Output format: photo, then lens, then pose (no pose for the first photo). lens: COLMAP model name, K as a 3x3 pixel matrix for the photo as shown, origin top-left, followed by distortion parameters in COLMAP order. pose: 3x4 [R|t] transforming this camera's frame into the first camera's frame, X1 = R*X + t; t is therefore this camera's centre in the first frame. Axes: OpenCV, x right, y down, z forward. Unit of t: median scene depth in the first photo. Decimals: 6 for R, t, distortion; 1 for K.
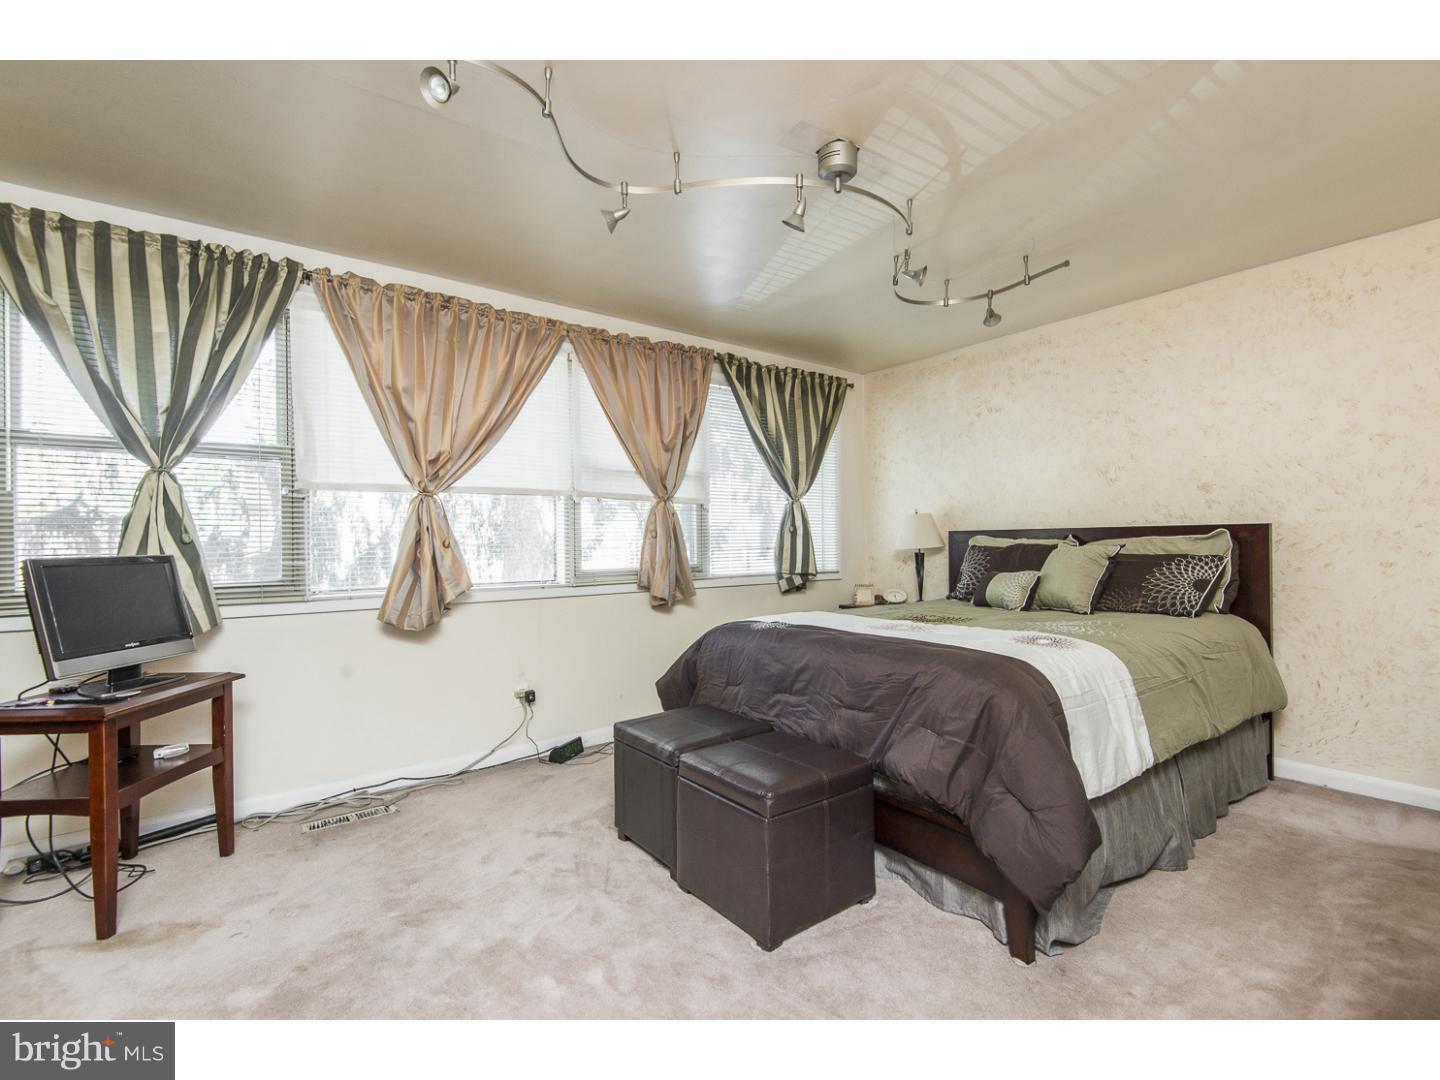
lens RADIAL K [[660.6, 0, 722.5], [0, 660.6, 540.4], [0, 0, 1]] dist [0.038238, -0.023633]
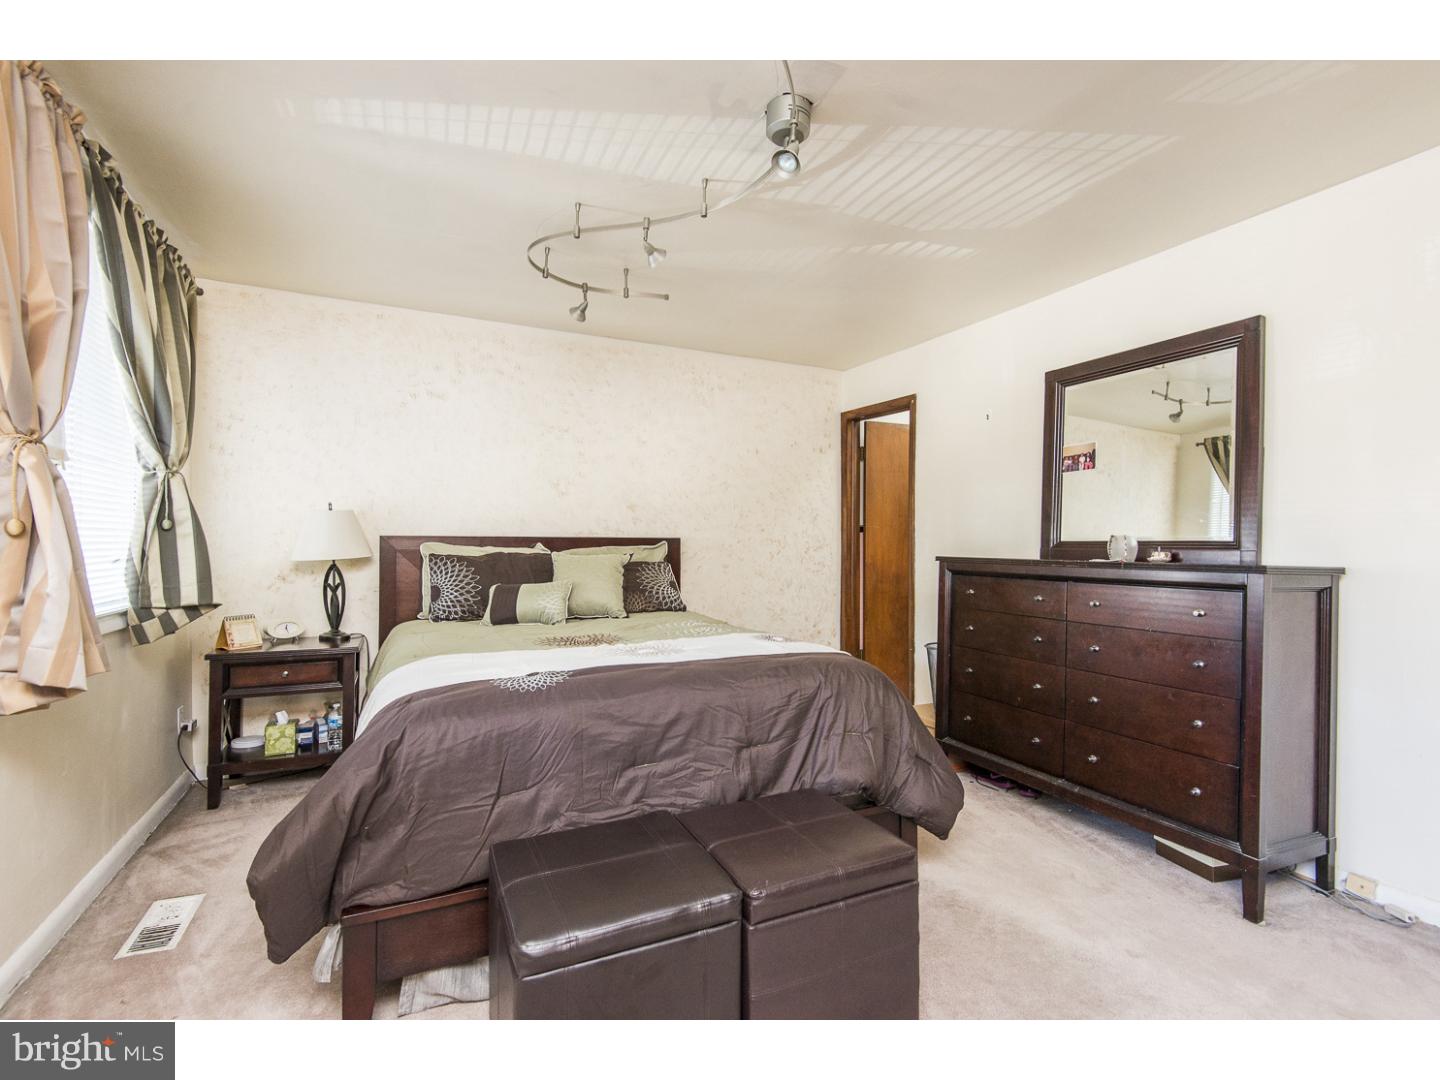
lens RADIAL K [[660.6, 0, 722.5], [0, 660.6, 540.4], [0, 0, 1]] dist [0.038238, -0.023633]
pose [[0.206243, 0.017726, 0.978340, -0.486028], [-0.008833, 0.999829, -0.016253, 0.000986], [-0.978461, -0.005289, 0.206365, 0.633187]]
